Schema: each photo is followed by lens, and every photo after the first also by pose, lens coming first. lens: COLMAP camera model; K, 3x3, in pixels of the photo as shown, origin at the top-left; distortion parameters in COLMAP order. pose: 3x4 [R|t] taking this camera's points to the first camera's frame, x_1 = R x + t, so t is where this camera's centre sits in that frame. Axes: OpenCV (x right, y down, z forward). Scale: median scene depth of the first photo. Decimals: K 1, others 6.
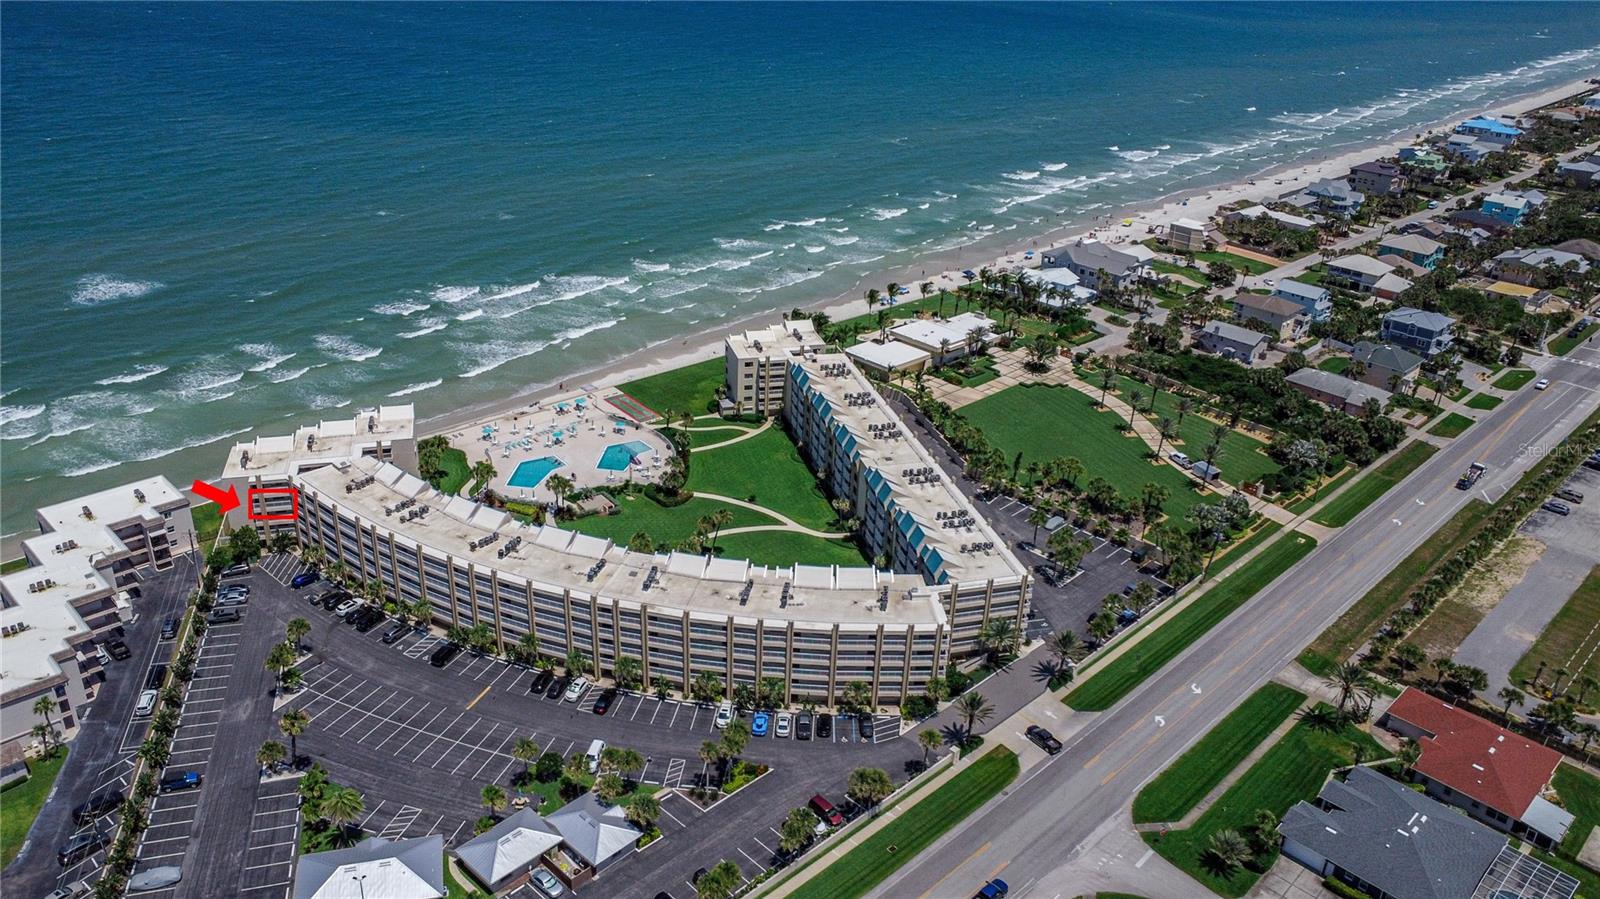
lens RADIAL K [[1231.5, 0, 773.6], [0, 1231.5, 446.8], [0, 0, 1]] dist [-0.164637, 0.230056]
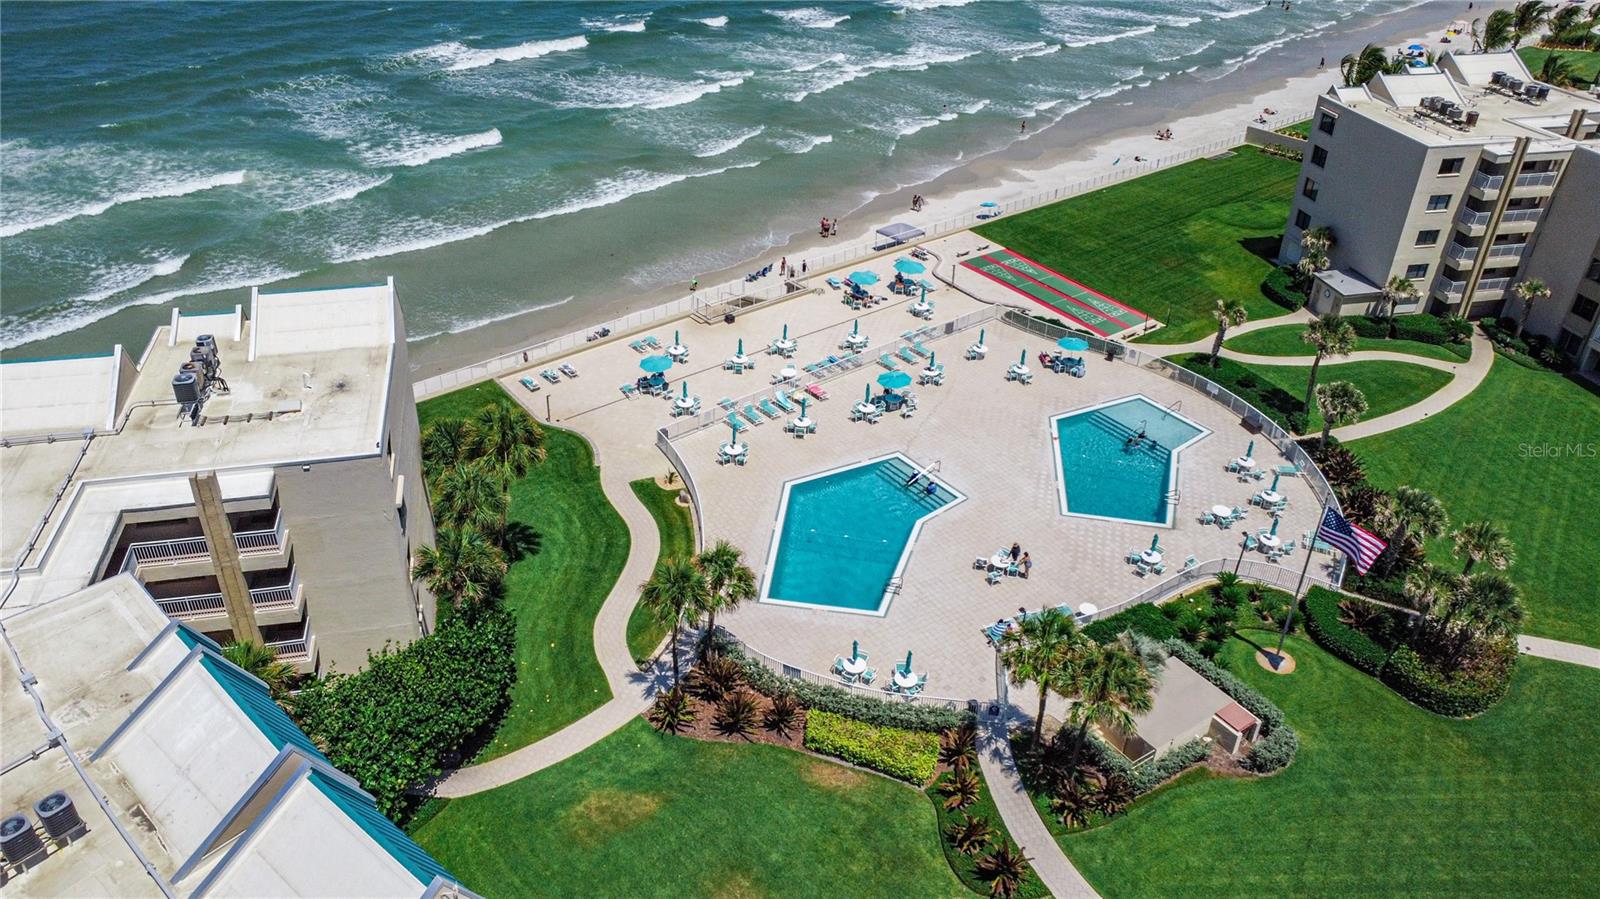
lens RADIAL K [[1231.5, 0, 773.6], [0, 1231.5, 446.8], [0, 0, 1]] dist [-0.164637, 0.230056]
pose [[0.999361, 0.014861, -0.032523, -0.219533], [-0.011054, 0.993391, 0.114243, -0.031163], [0.034005, -0.113810, 0.992920, 0.781559]]
